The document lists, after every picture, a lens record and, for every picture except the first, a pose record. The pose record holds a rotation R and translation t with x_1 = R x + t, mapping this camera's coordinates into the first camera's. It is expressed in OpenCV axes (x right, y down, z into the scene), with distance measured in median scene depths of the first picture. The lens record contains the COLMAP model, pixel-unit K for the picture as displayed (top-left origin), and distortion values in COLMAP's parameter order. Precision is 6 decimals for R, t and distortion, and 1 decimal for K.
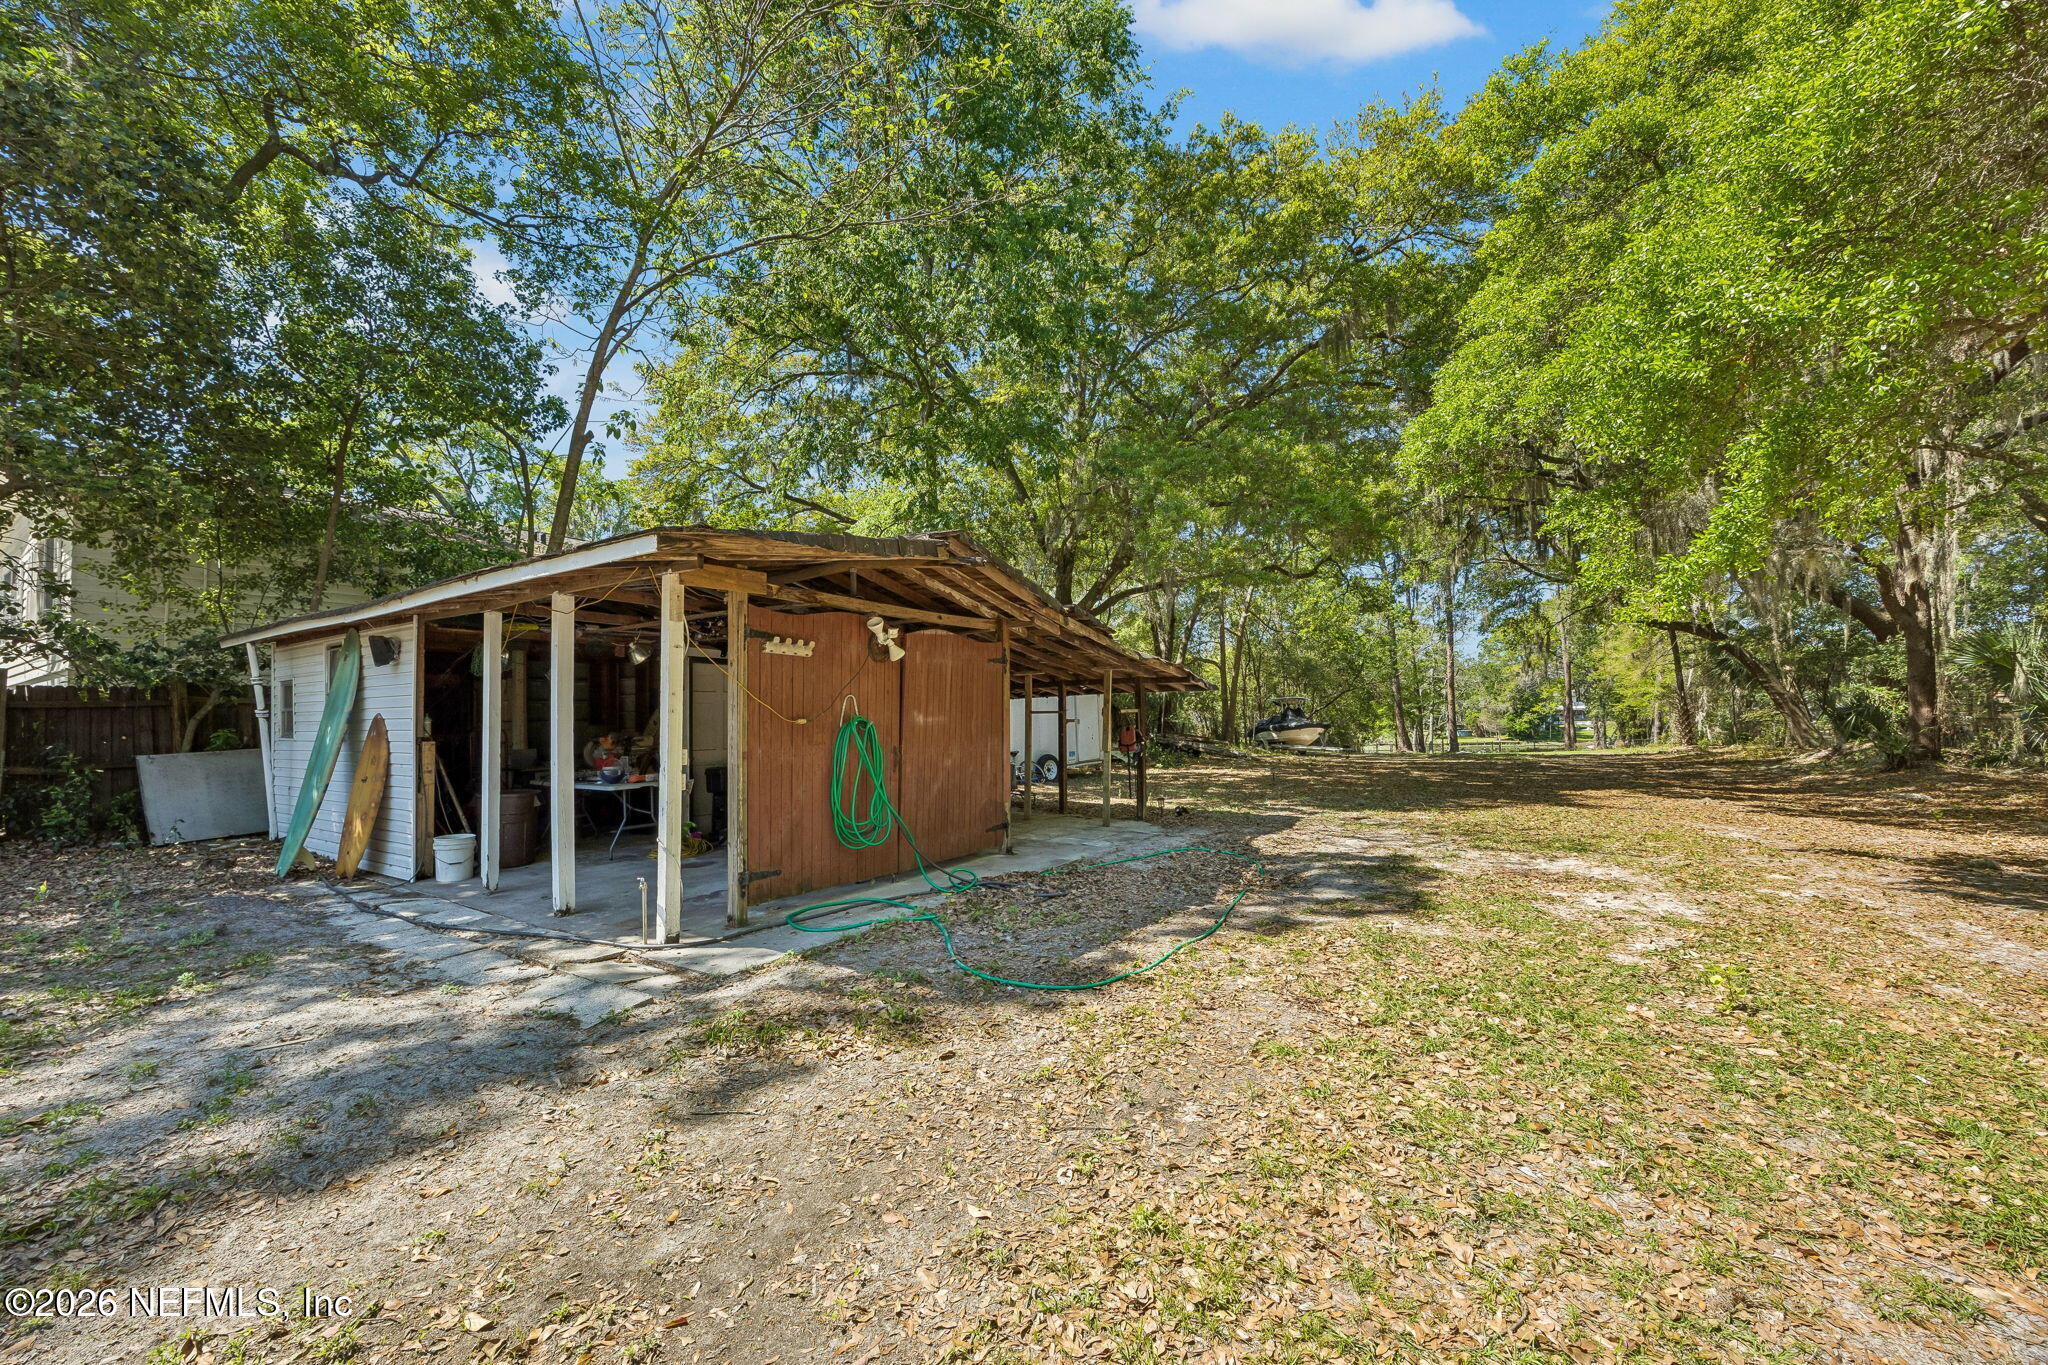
lens RADIAL K [[779.9, 0, 1016.4], [0, 779.9, 679.4], [0, 0, 1]] dist [-0.002584, -0.000344]
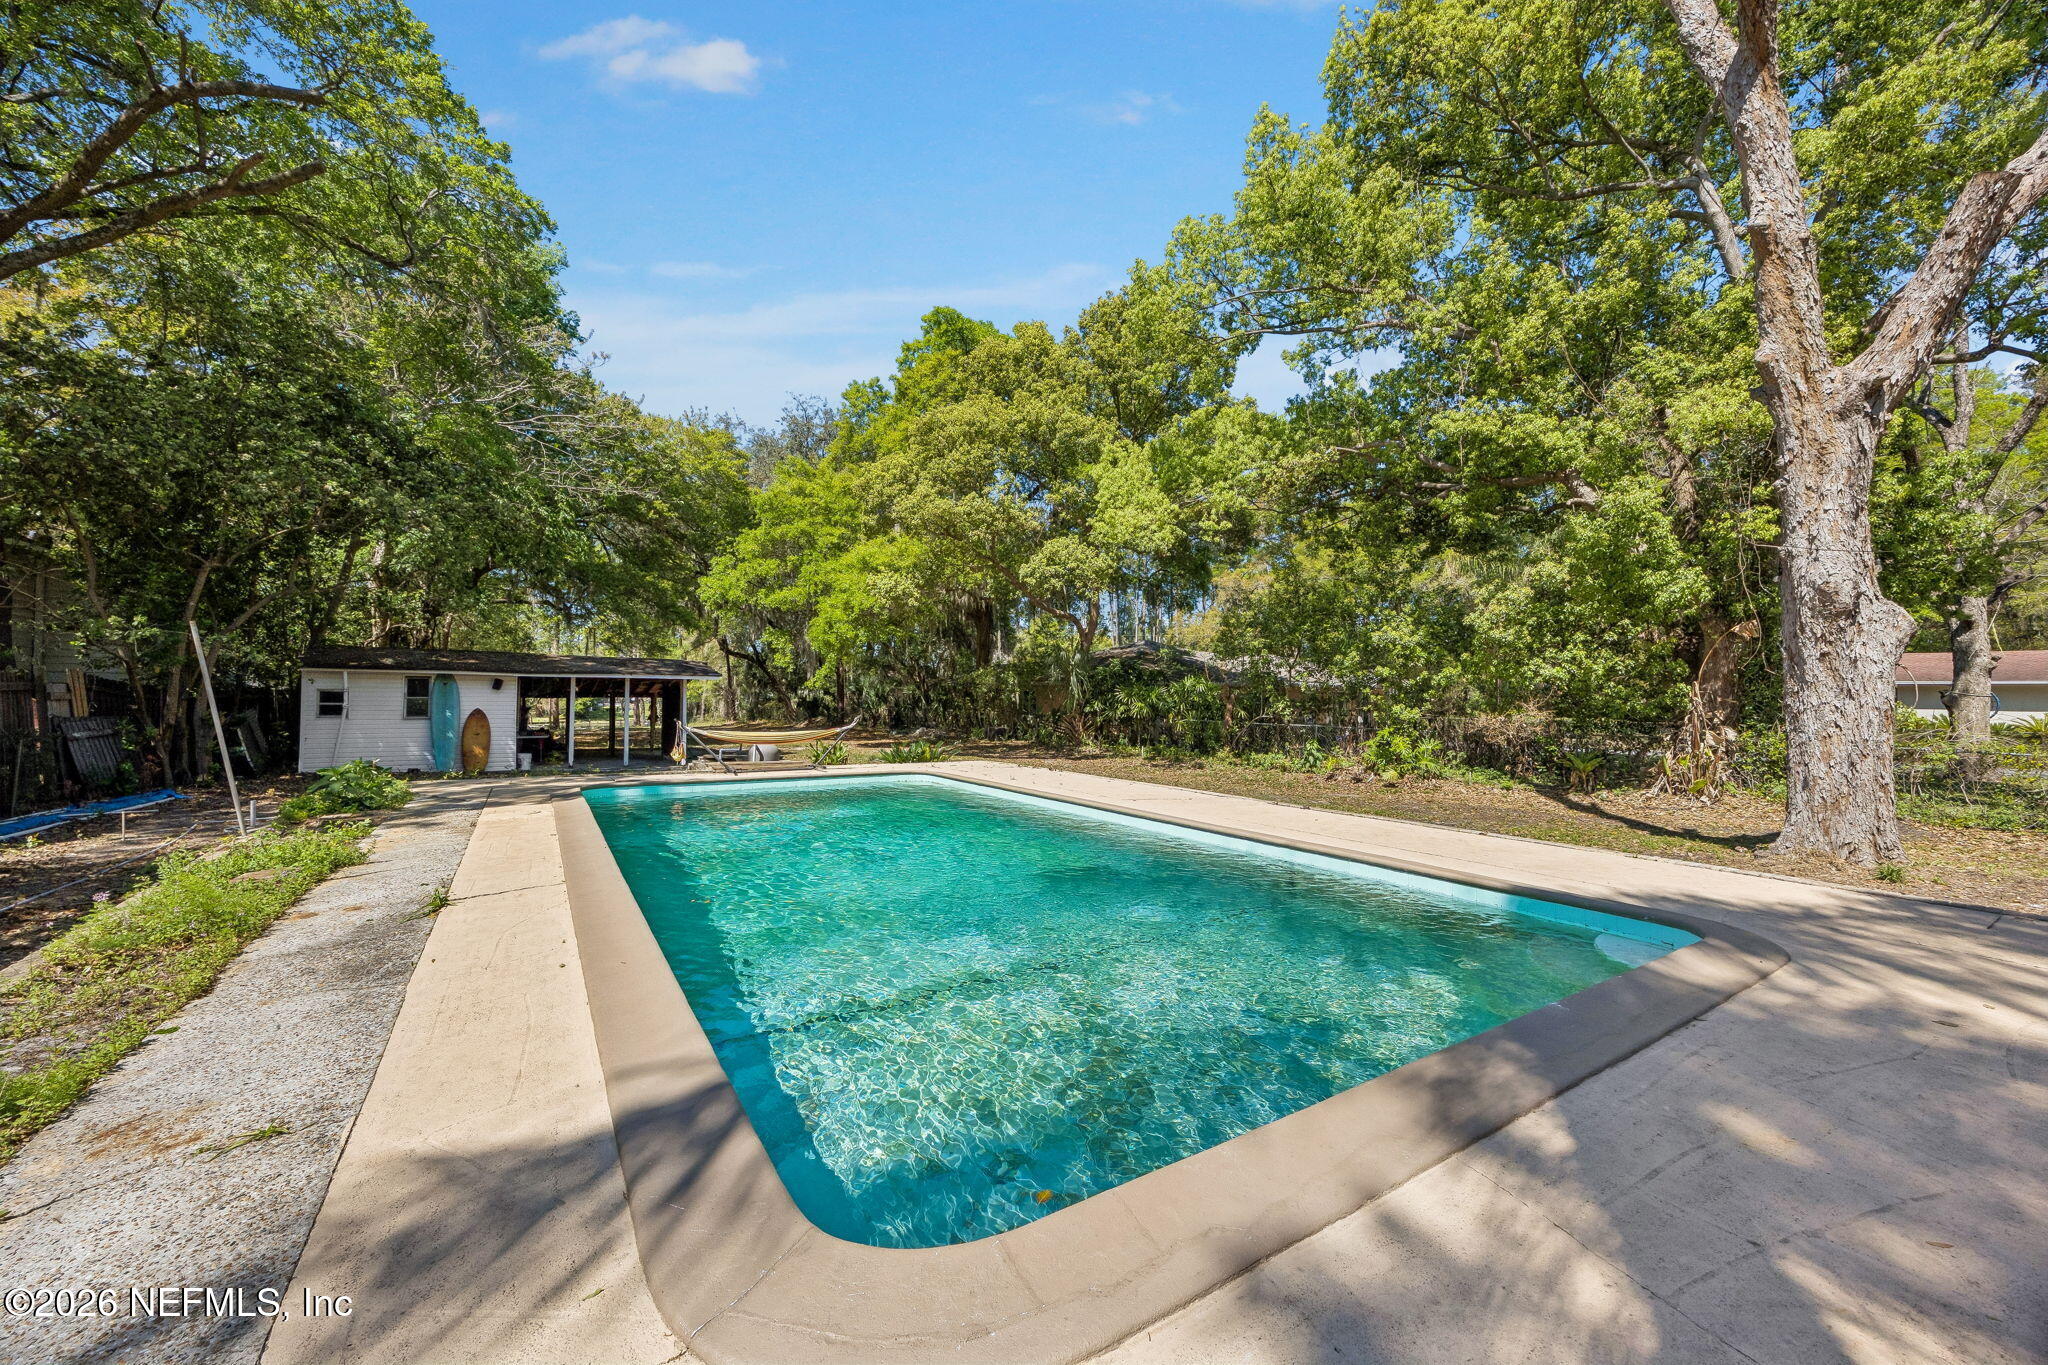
lens RADIAL K [[779.9, 0, 1016.4], [0, 779.9, 679.4], [0, 0, 1]] dist [-0.002584, -0.000344]
pose [[0.428227, 0.038411, 0.902855, -0.416957], [-0.061393, 0.998024, -0.013341, -0.021247], [-0.901584, -0.049716, 0.429739, -0.293478]]
